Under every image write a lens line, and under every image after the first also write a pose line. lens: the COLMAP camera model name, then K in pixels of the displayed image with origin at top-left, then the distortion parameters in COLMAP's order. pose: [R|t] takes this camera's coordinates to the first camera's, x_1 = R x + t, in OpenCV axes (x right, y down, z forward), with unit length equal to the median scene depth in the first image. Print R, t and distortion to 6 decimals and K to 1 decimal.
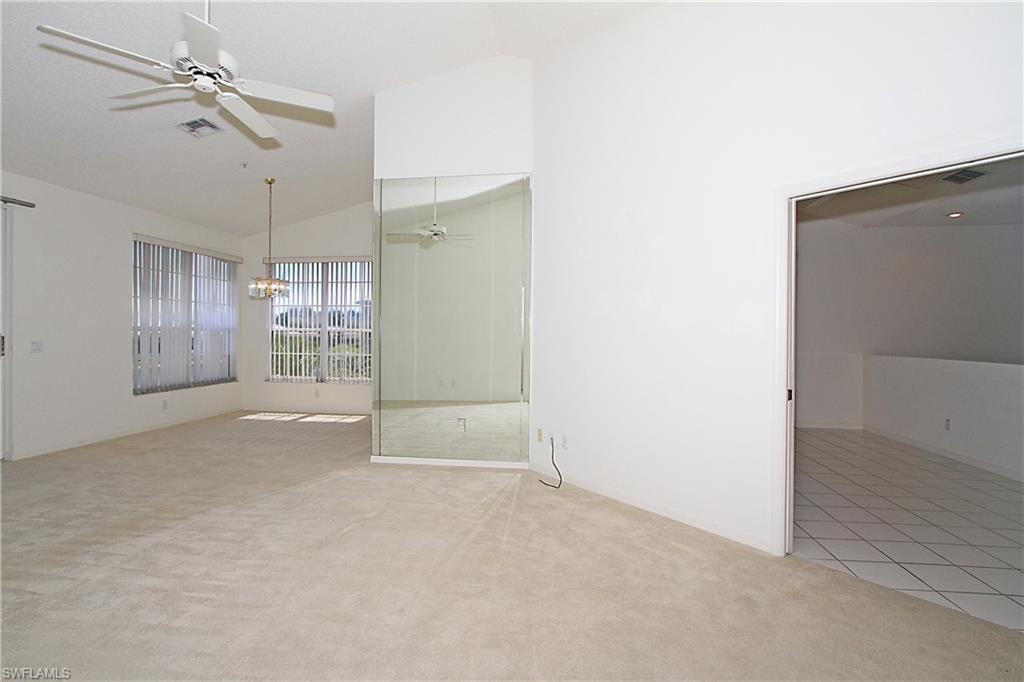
lens RADIAL K [[477.7, 0, 508.5], [0, 477.7, 337.3], [0, 0, 1]] dist [-0.019151, 0.001432]
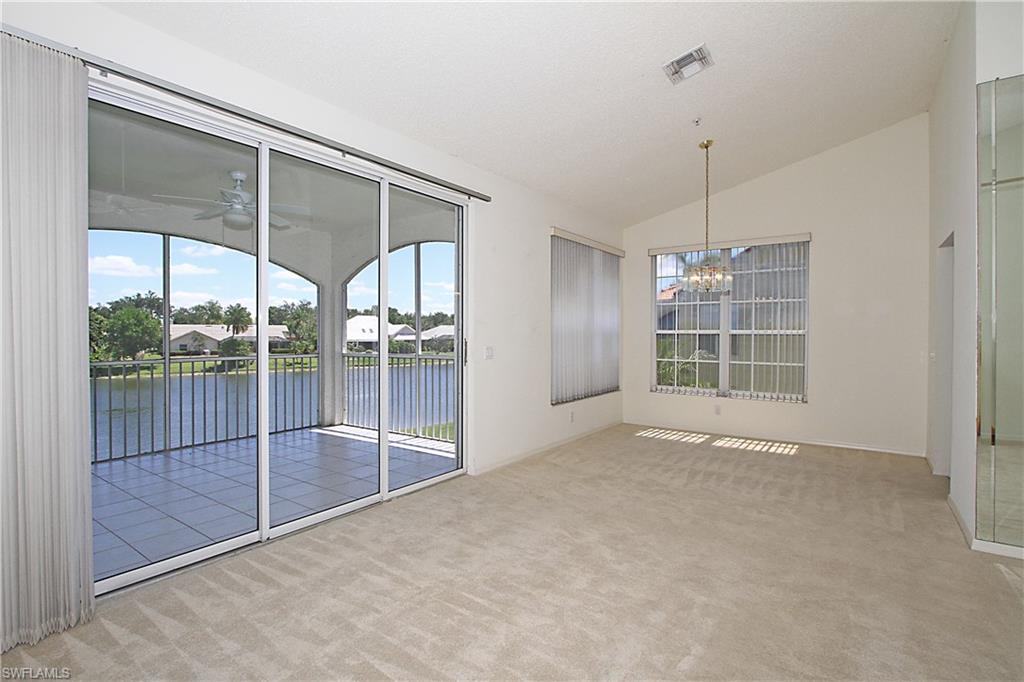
lens RADIAL K [[477.7, 0, 522.6], [0, 477.7, 338.0], [0, 0, 1]] dist [-0.019151, 0.001432]
pose [[0.885153, -0.000811, -0.465299, -0.517962], [0.001911, 0.999996, 0.001893, -0.012044], [0.465295, -0.002564, 0.885152, 0.203947]]
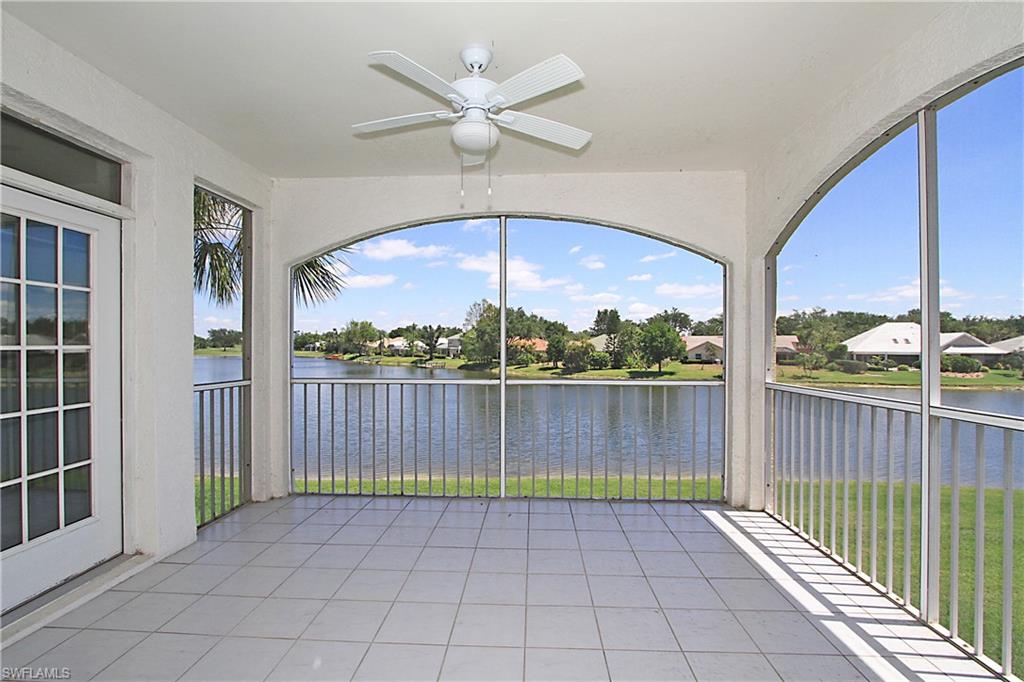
lens RADIAL K [[477.7, 0, 514.2], [0, 477.7, 347.9], [0, 0, 1]] dist [-0.019151, 0.001432]
pose [[0.080783, 0.004567, -0.996721, -0.951738], [-0.008468, 0.999957, 0.003895, -0.024305], [0.996696, 0.008126, 0.080819, 0.792462]]
